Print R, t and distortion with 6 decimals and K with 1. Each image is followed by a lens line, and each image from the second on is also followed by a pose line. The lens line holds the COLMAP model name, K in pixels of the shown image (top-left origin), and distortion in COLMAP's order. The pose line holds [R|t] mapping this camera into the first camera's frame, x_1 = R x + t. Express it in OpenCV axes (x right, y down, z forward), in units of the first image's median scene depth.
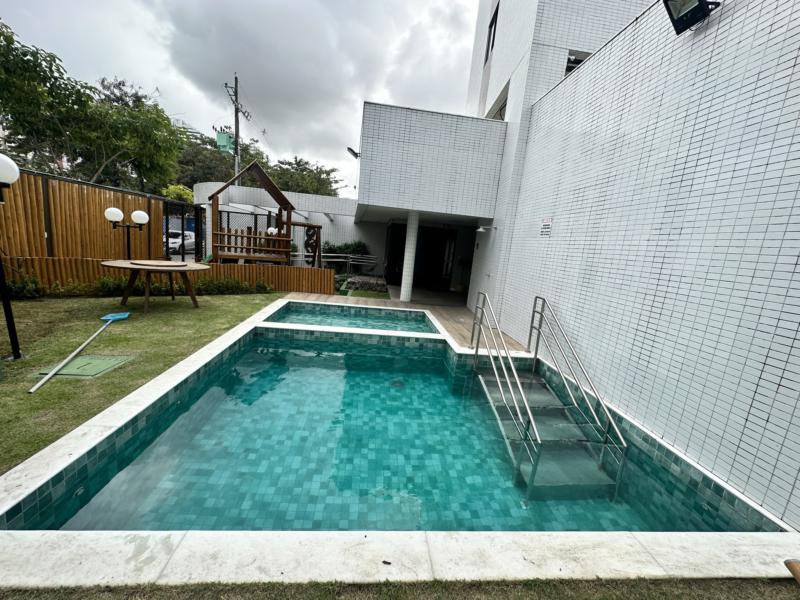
lens RADIAL K [[319.0, 0, 396.3], [0, 319.0, 292.0], [0, 0, 1]] dist [-0.003001, 0.000763]
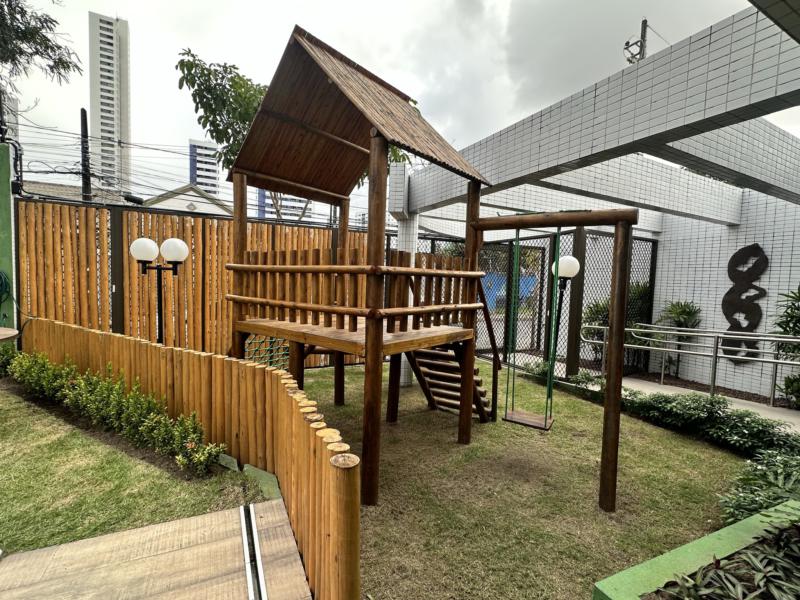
lens RADIAL K [[387.4, 0, 402.1], [0, 387.4, 302.4], [0, 0, 1]] dist [-0.001391, -0.000063]
pose [[0.363163, -0.028012, -0.931305, -0.083839], [-0.139097, 0.986717, -0.083919, -0.170487], [0.921284, 0.160018, 0.354442, 1.313176]]
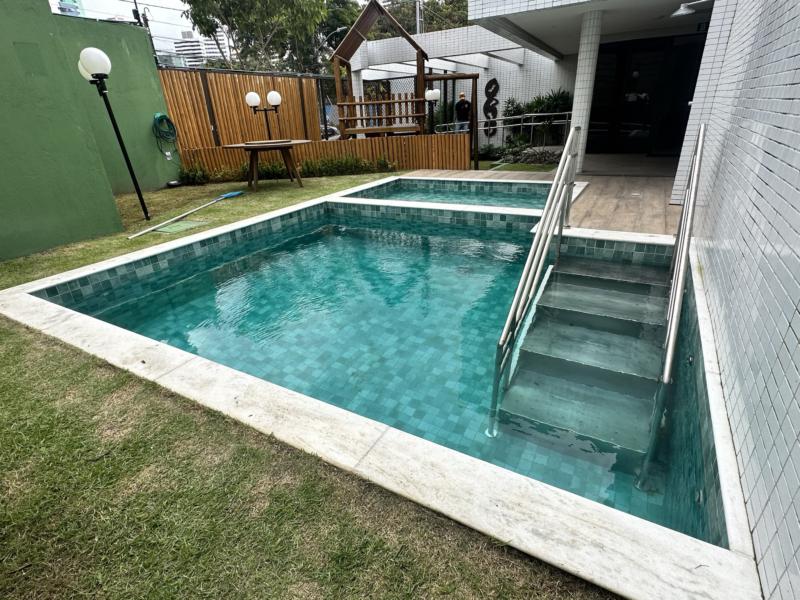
lens RADIAL K [[409.8, 0, 400.9], [0, 409.8, 300.8], [0, 0, 1]] dist [-0.000517, -0.001039]
pose [[0.808892, 0.114759, -0.576648, 0.369206], [0.041799, 0.967061, 0.251089, 0.080773], [0.586469, -0.227207, 0.777452, 0.116112]]
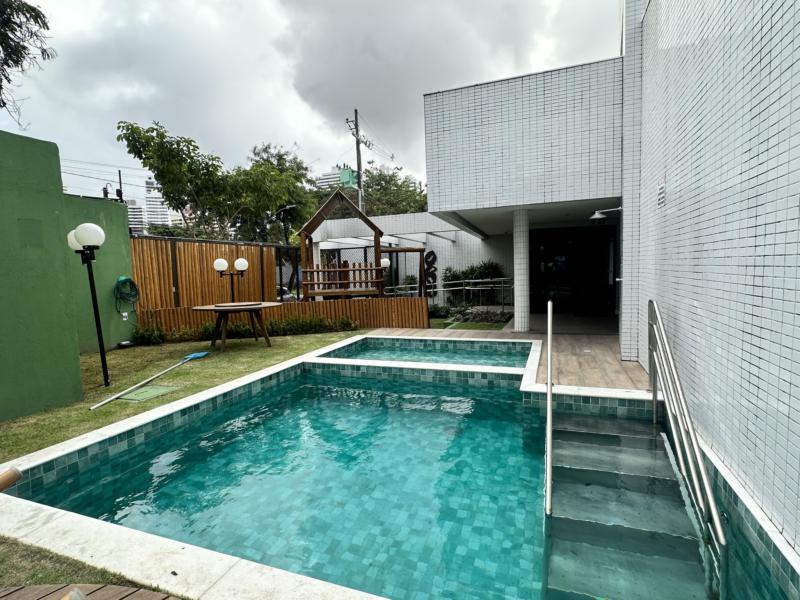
lens RADIAL K [[409.8, 0, 398.6], [0, 409.8, 297.6], [0, 0, 1]] dist [-0.000517, -0.001039]
pose [[0.891851, -0.096226, -0.441975, 0.285281], [0.053687, 0.992722, -0.107800, 0.054604], [0.449131, 0.072414, 0.890527, 0.044288]]
